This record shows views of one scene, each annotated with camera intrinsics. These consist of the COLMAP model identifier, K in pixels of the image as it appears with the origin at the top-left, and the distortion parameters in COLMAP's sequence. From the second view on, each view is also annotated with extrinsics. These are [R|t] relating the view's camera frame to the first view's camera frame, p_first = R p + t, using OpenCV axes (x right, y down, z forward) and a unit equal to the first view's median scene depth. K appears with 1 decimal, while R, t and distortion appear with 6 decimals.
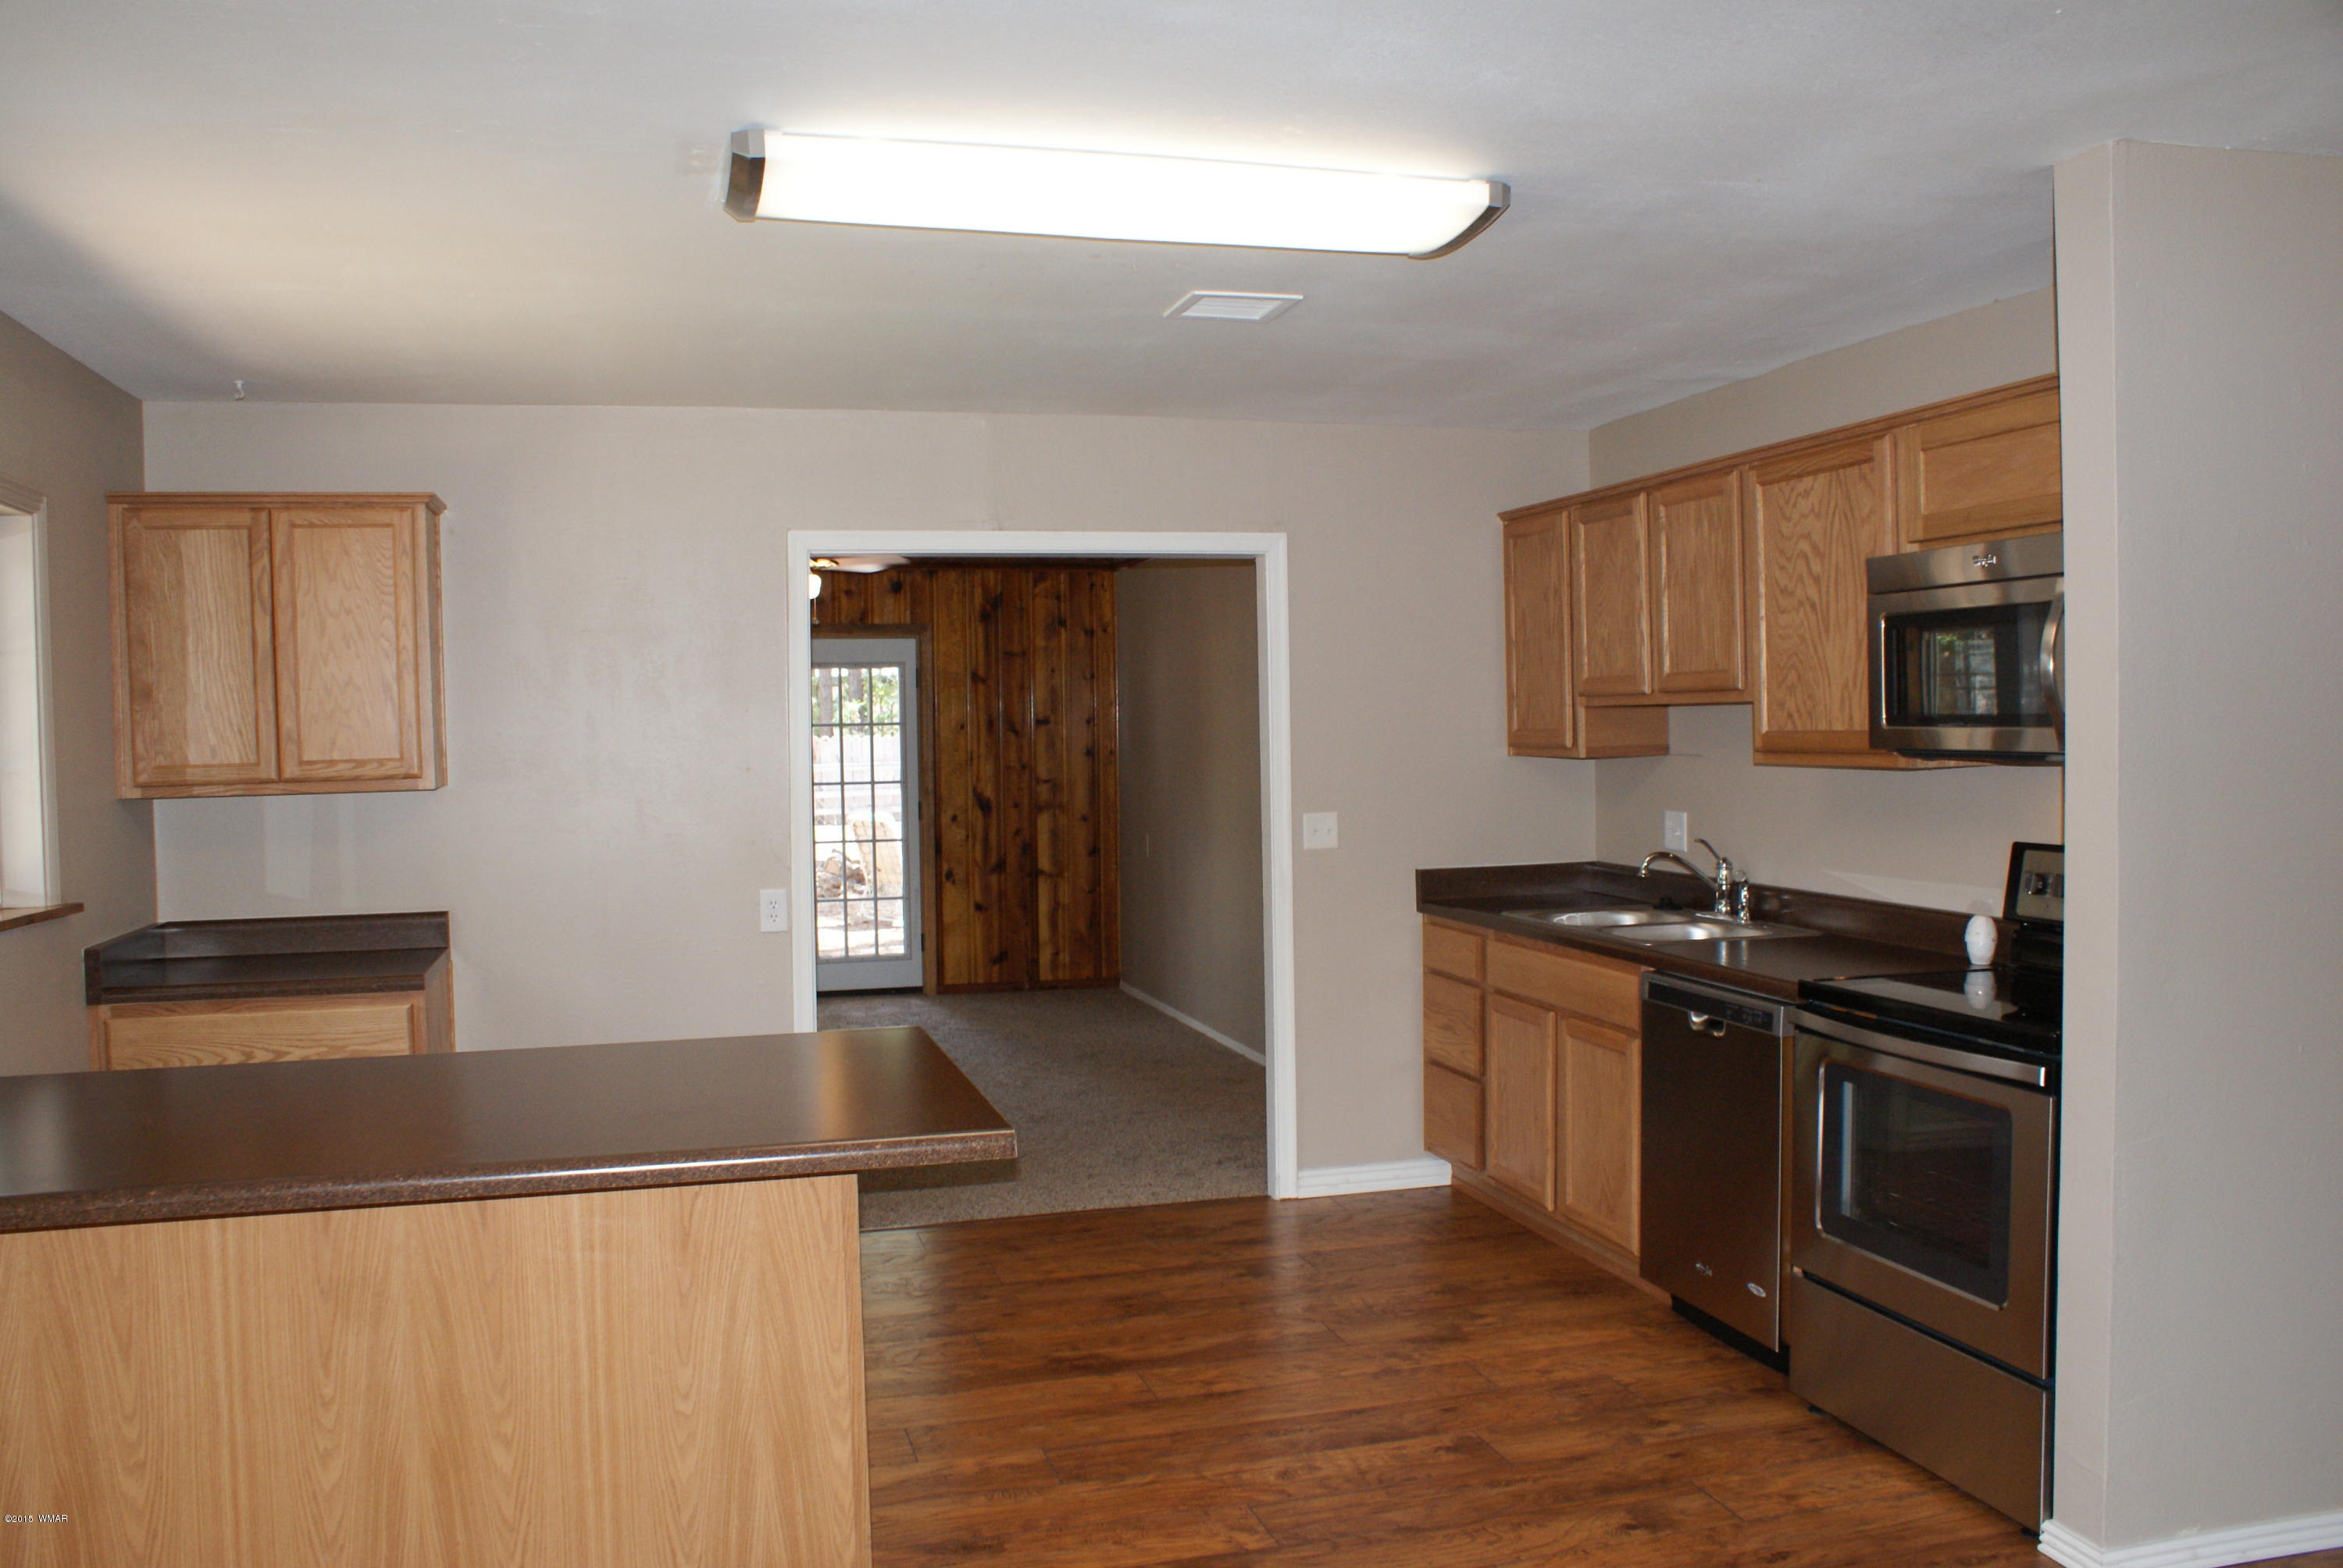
lens RADIAL K [[1840.4, 0, 1178.4], [0, 1840.4, 789.6], [0, 0, 1]] dist [-0.164149, 0.133886]
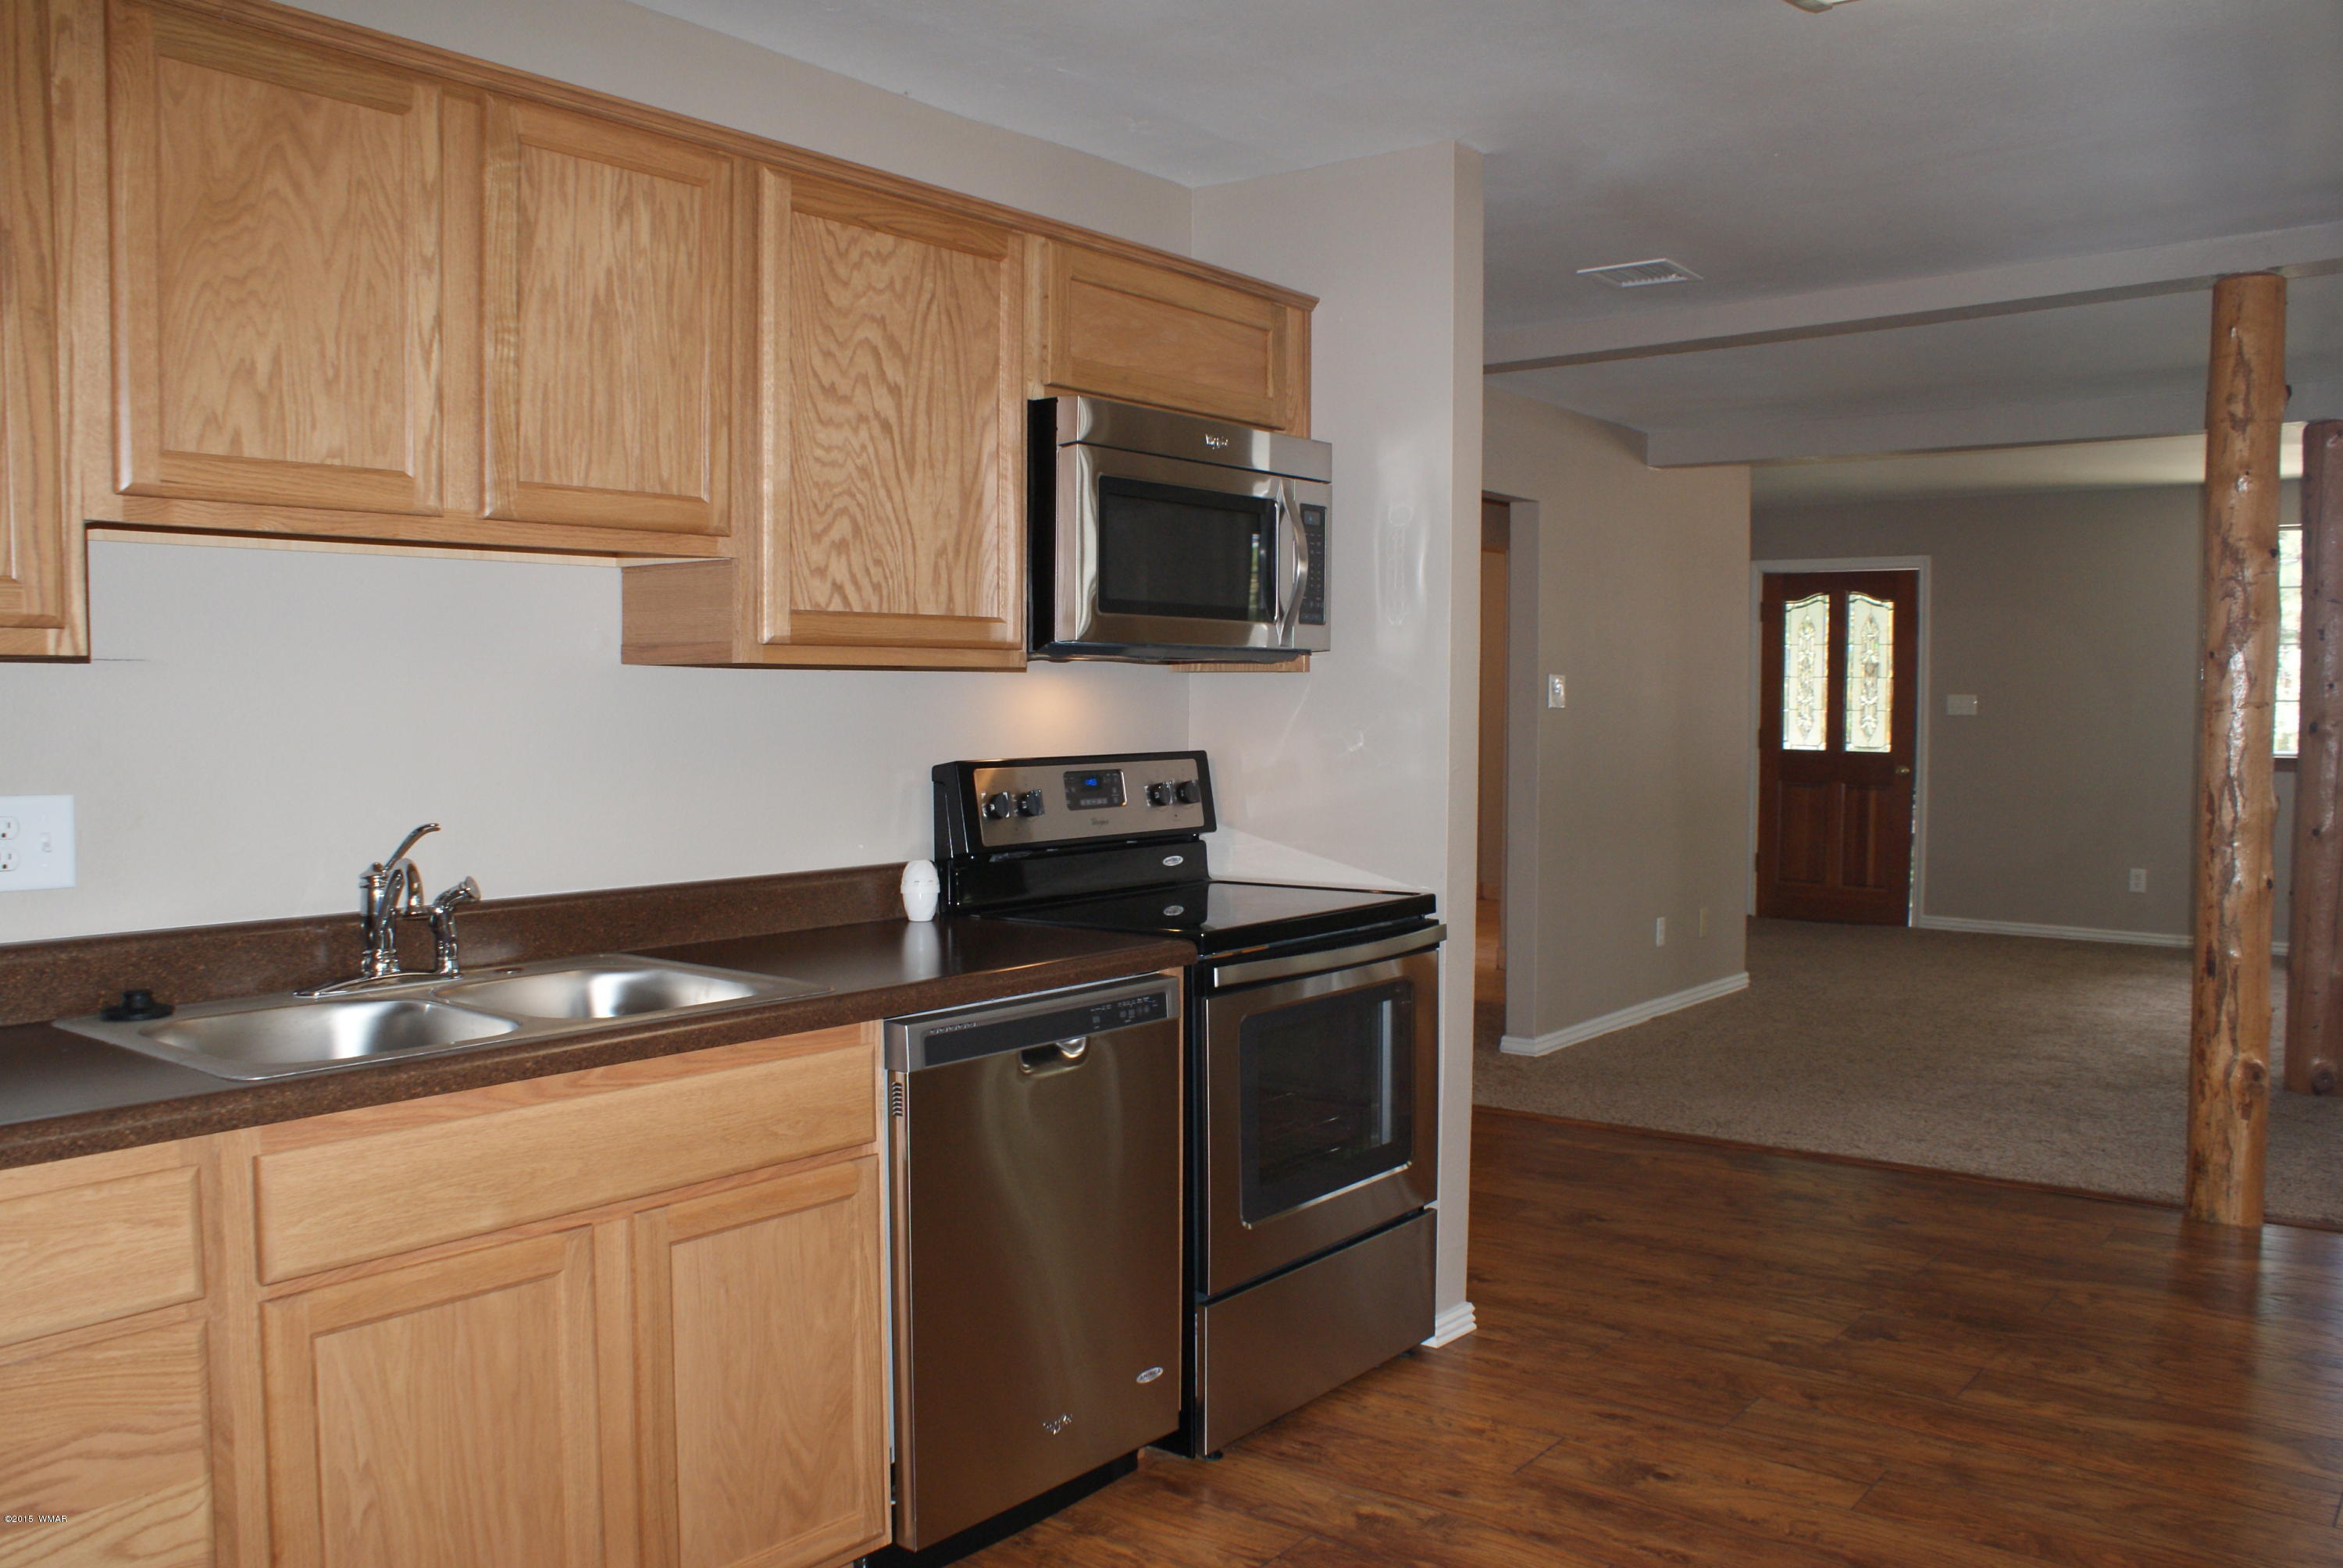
lens RADIAL K [[1840.4, 0, 1159.3], [0, 1840.4, 799.6], [0, 0, 1]] dist [-0.164149, 0.133886]
pose [[-0.574278, -0.023268, 0.818329, -0.265680], [0.042384, 0.997410, 0.058104, 0.000949], [-0.817562, 0.068052, -0.571805, 1.329232]]
